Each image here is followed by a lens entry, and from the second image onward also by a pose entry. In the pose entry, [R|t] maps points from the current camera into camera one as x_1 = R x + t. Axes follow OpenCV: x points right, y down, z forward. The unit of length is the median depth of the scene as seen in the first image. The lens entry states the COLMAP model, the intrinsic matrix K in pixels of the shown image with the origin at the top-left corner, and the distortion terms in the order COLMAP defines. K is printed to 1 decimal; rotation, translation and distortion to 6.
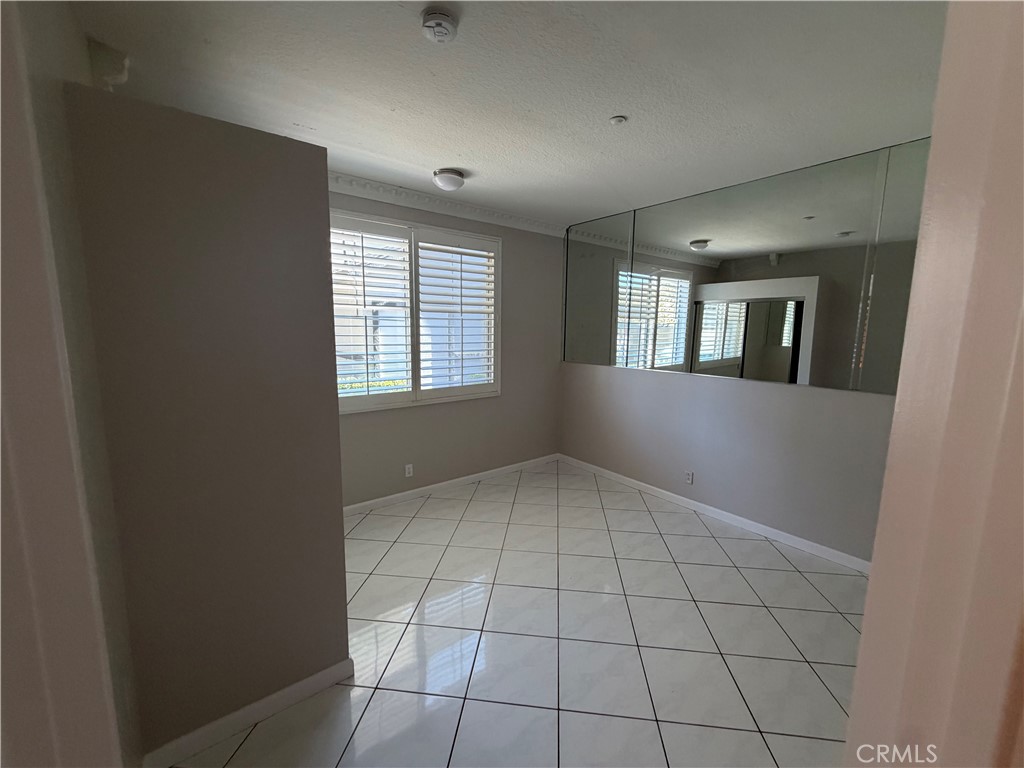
lens RADIAL K [[407.6, 0, 514.2], [0, 407.6, 378.4], [0, 0, 1]] dist [0.002969, -0.001457]
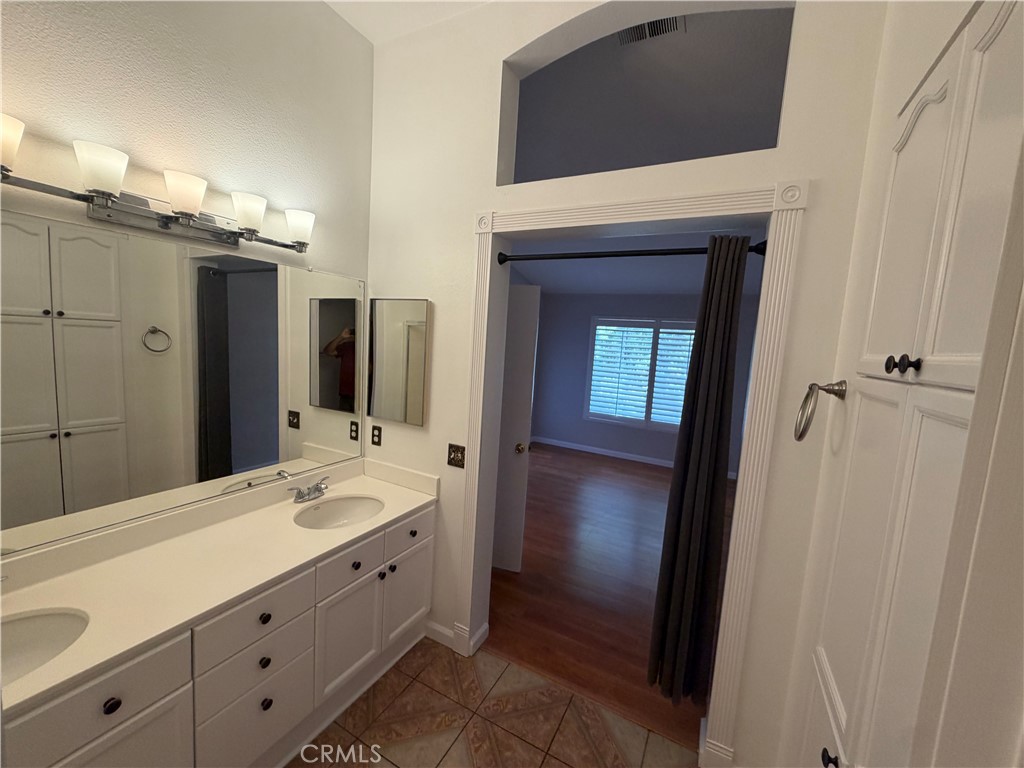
lens RADIAL K [[407.6, 0, 511.1], [0, 407.6, 382.0], [0, 0, 1]] dist [0.002969, -0.001457]
pose [[0.411544, 0.103976, -0.905439, 0.947538], [-0.172897, 0.984337, 0.034450, -0.079629], [0.894840, 0.142370, 0.423076, -0.163310]]
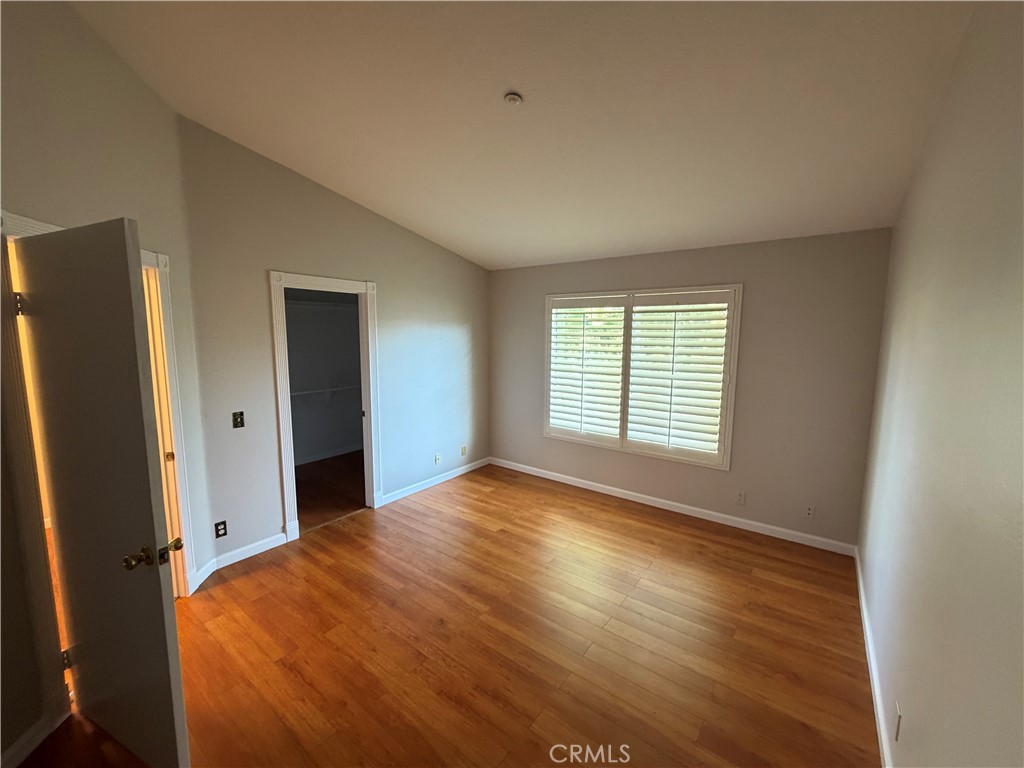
lens RADIAL K [[407.6, 0, 508.0], [0, 407.6, 378.0], [0, 0, 1]] dist [0.002969, -0.001457]
pose [[0.264165, 0.095213, -0.959766, 0.711084], [-0.125918, 0.990003, 0.063555, -0.163844], [0.956222, 0.104063, 0.273513, 0.378249]]
